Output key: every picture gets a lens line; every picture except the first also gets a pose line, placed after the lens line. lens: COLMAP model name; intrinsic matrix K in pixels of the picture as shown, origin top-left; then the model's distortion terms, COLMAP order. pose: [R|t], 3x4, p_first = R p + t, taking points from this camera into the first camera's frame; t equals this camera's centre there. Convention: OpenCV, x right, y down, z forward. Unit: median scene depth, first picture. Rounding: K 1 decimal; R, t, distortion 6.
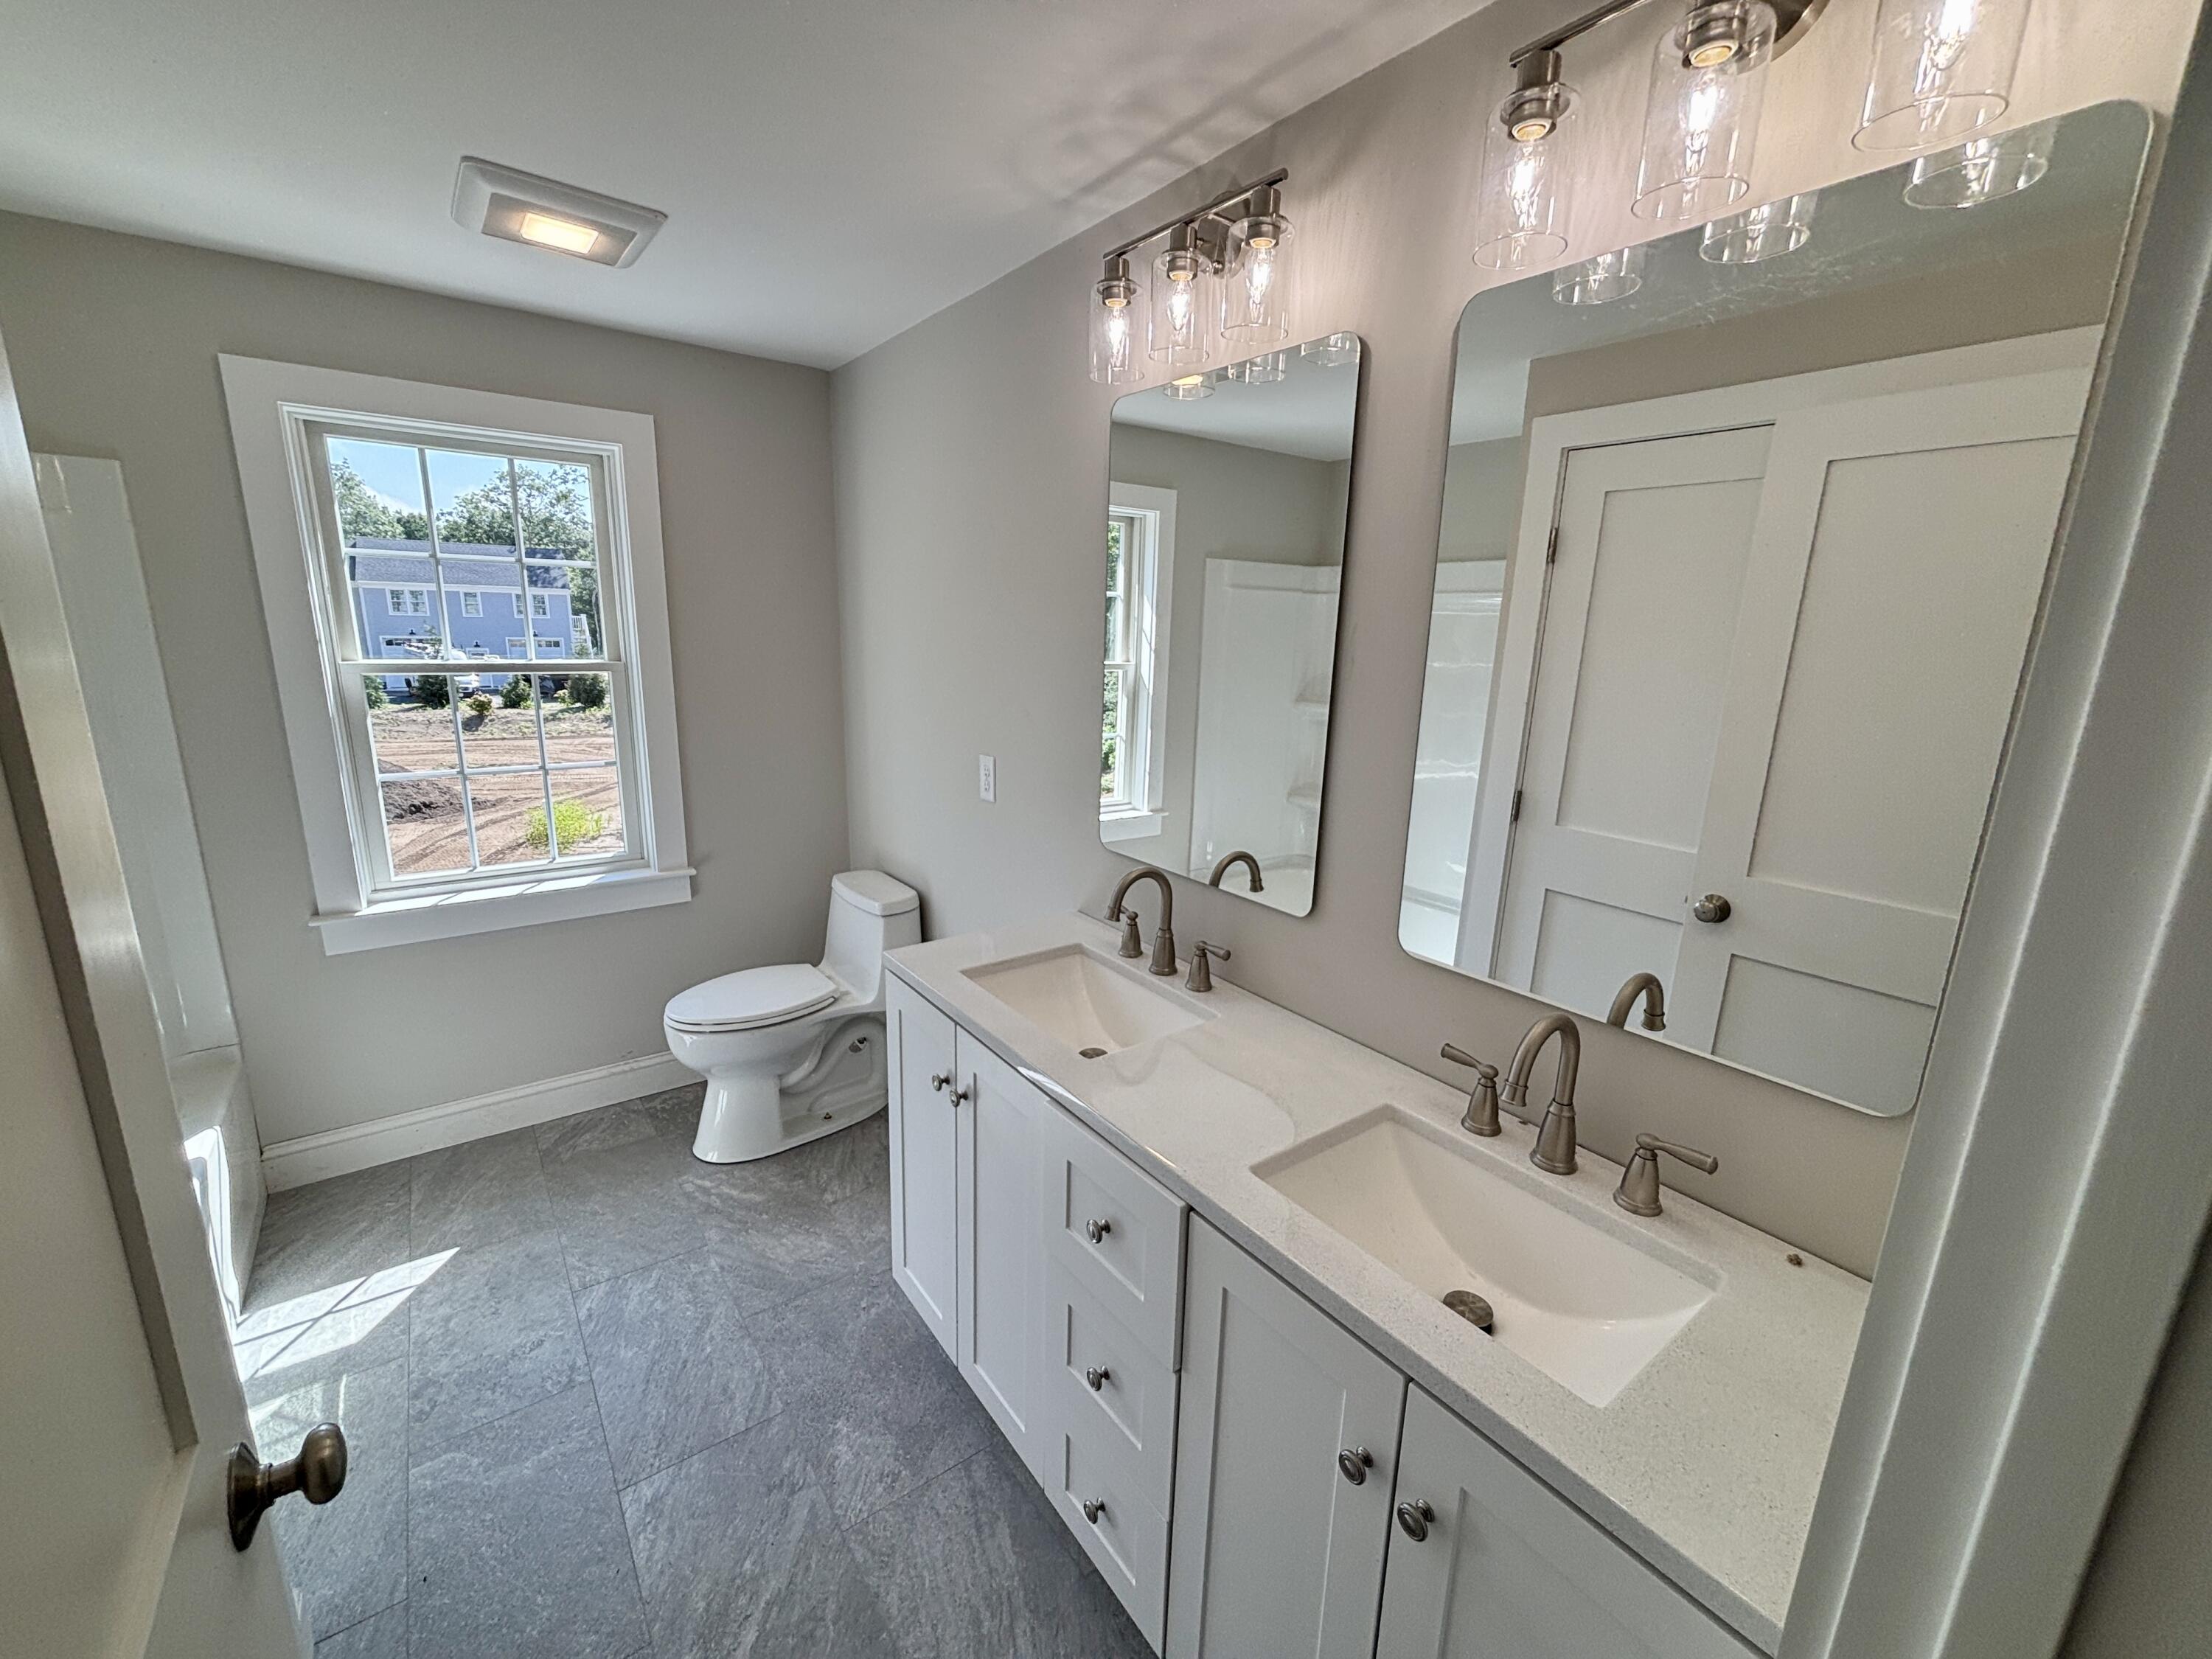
lens RADIAL K [[906.8, 0, 1106.6], [0, 906.8, 832.9], [0, 0, 1]] dist [0.010438, 0.000208]
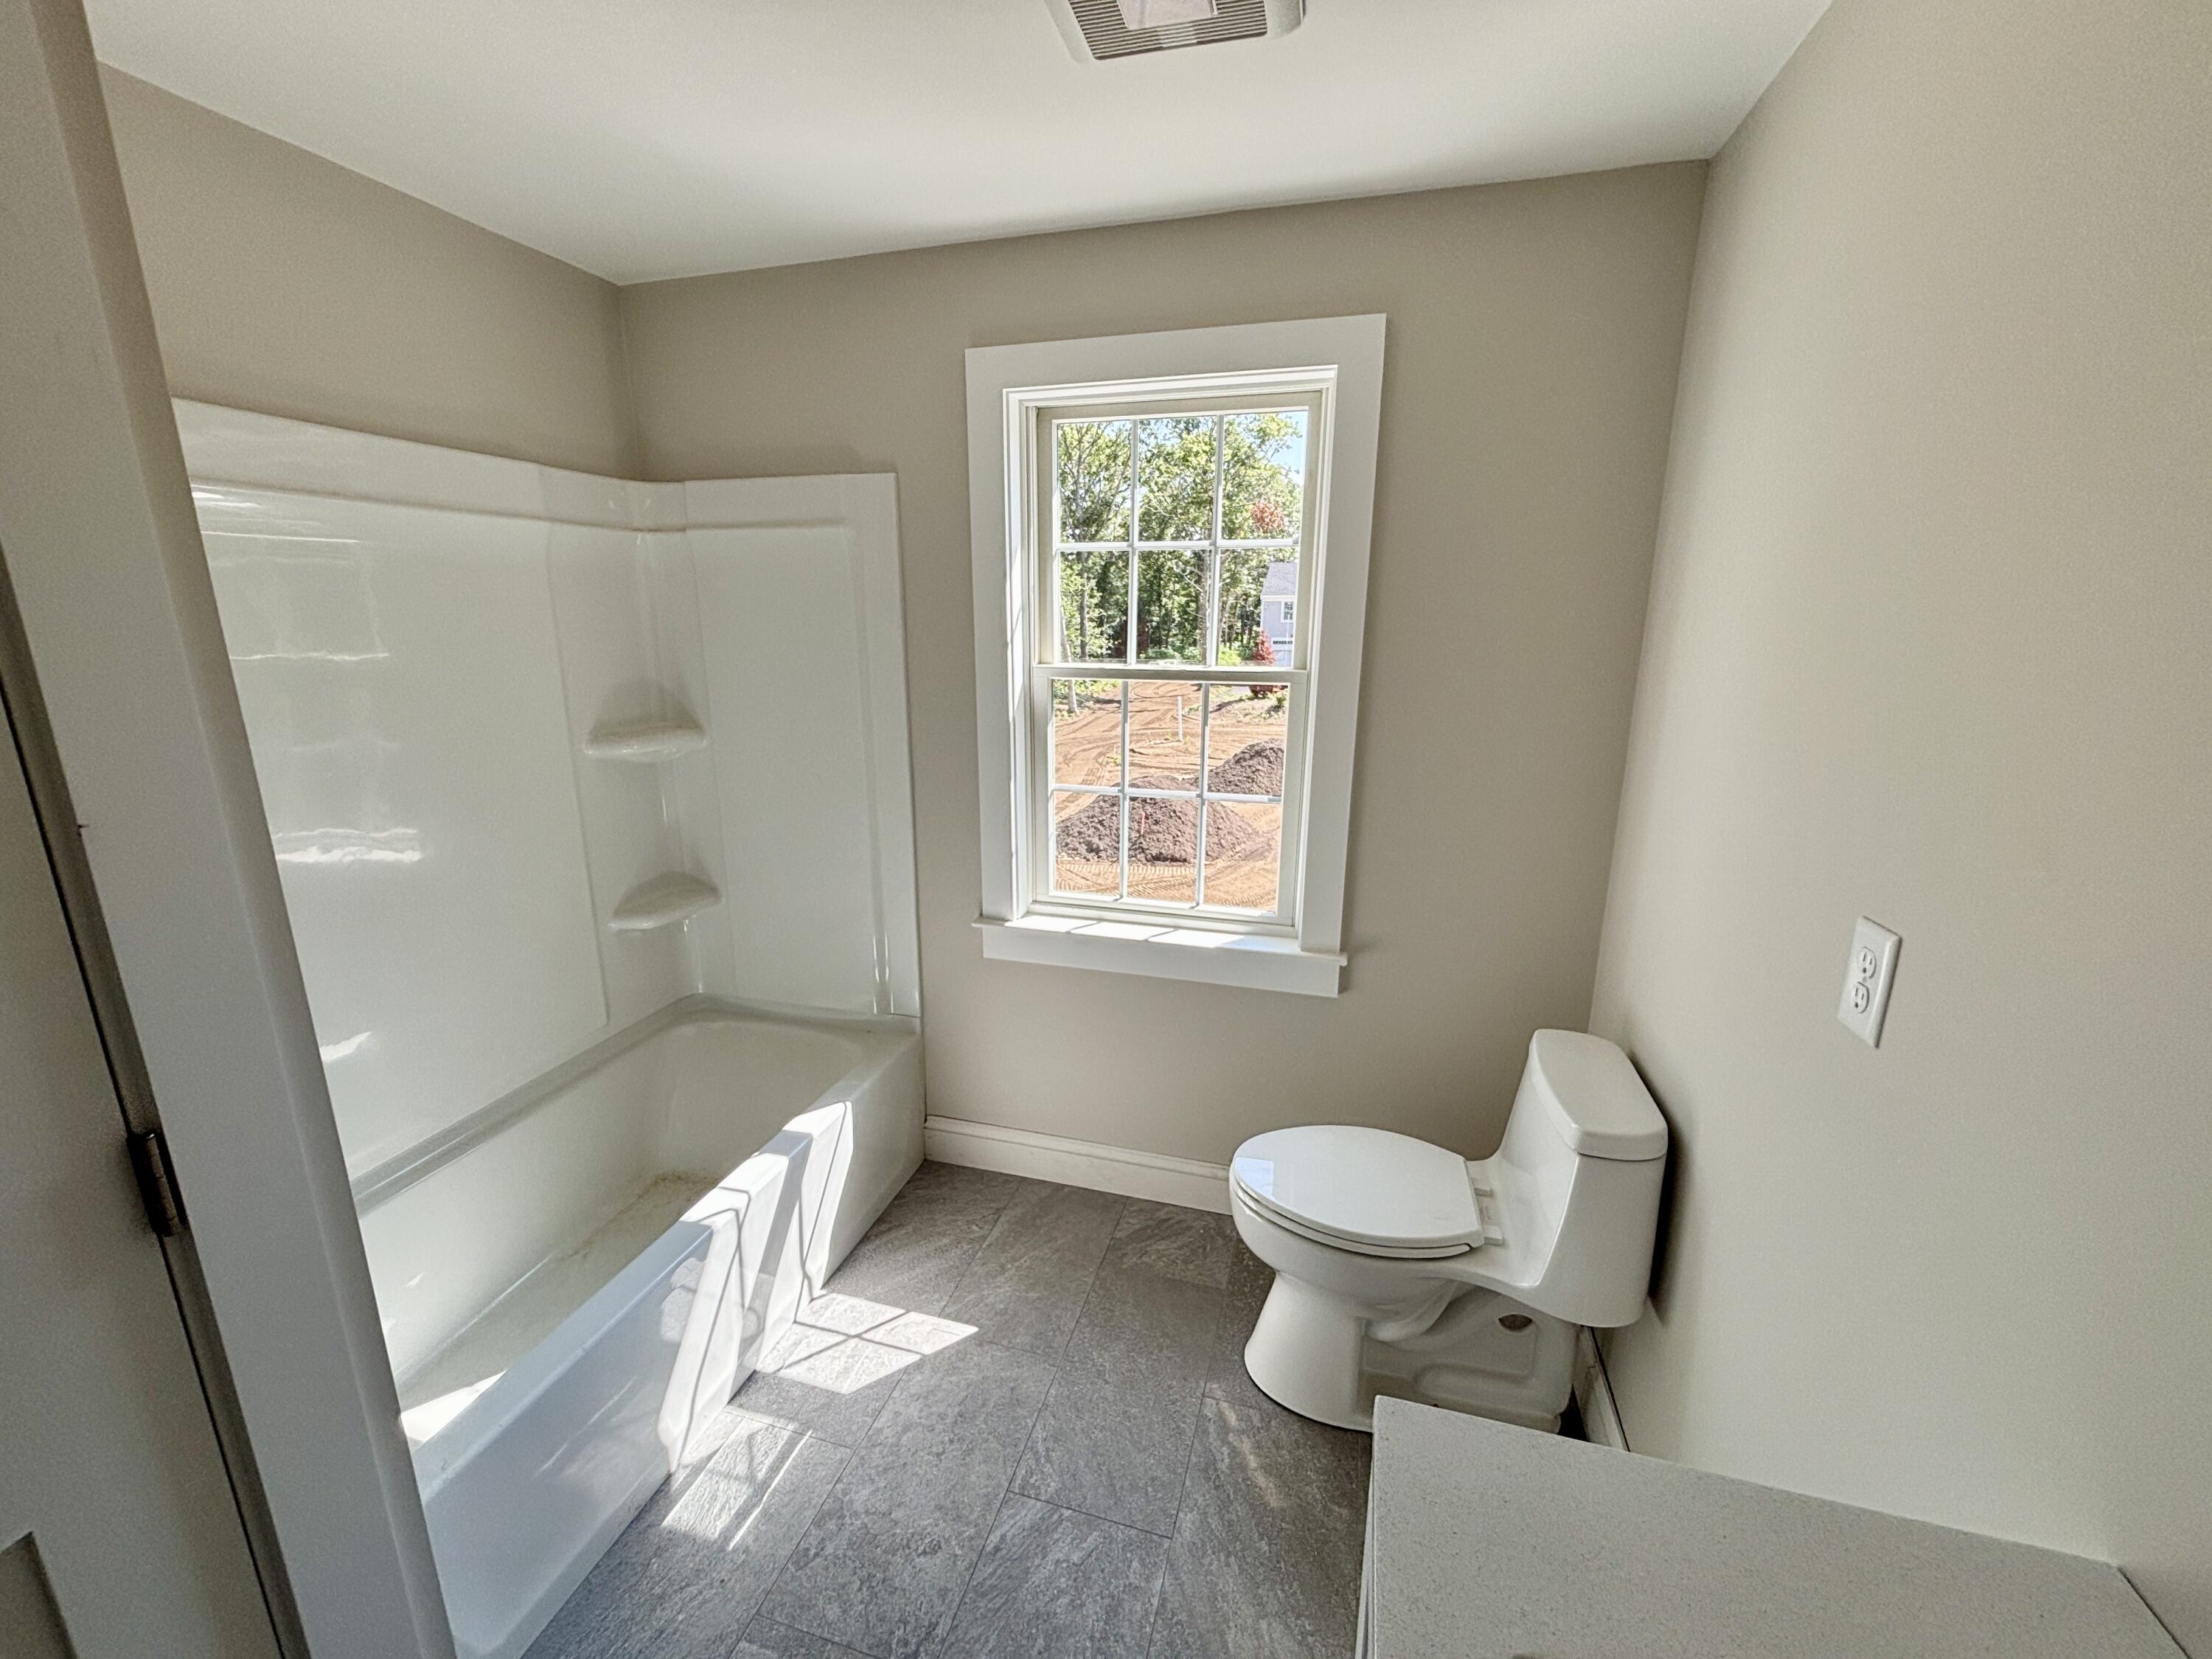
lens RADIAL K [[892.0, 0, 1111.1], [0, 892.0, 830.4], [0, 0, 1]] dist [0.009479, -0.000077]
pose [[0.597967, 0.165093, -0.784334, -0.030663], [-0.169313, 0.982493, 0.077721, -0.096911], [0.783434, 0.086323, 0.615451, 0.478386]]
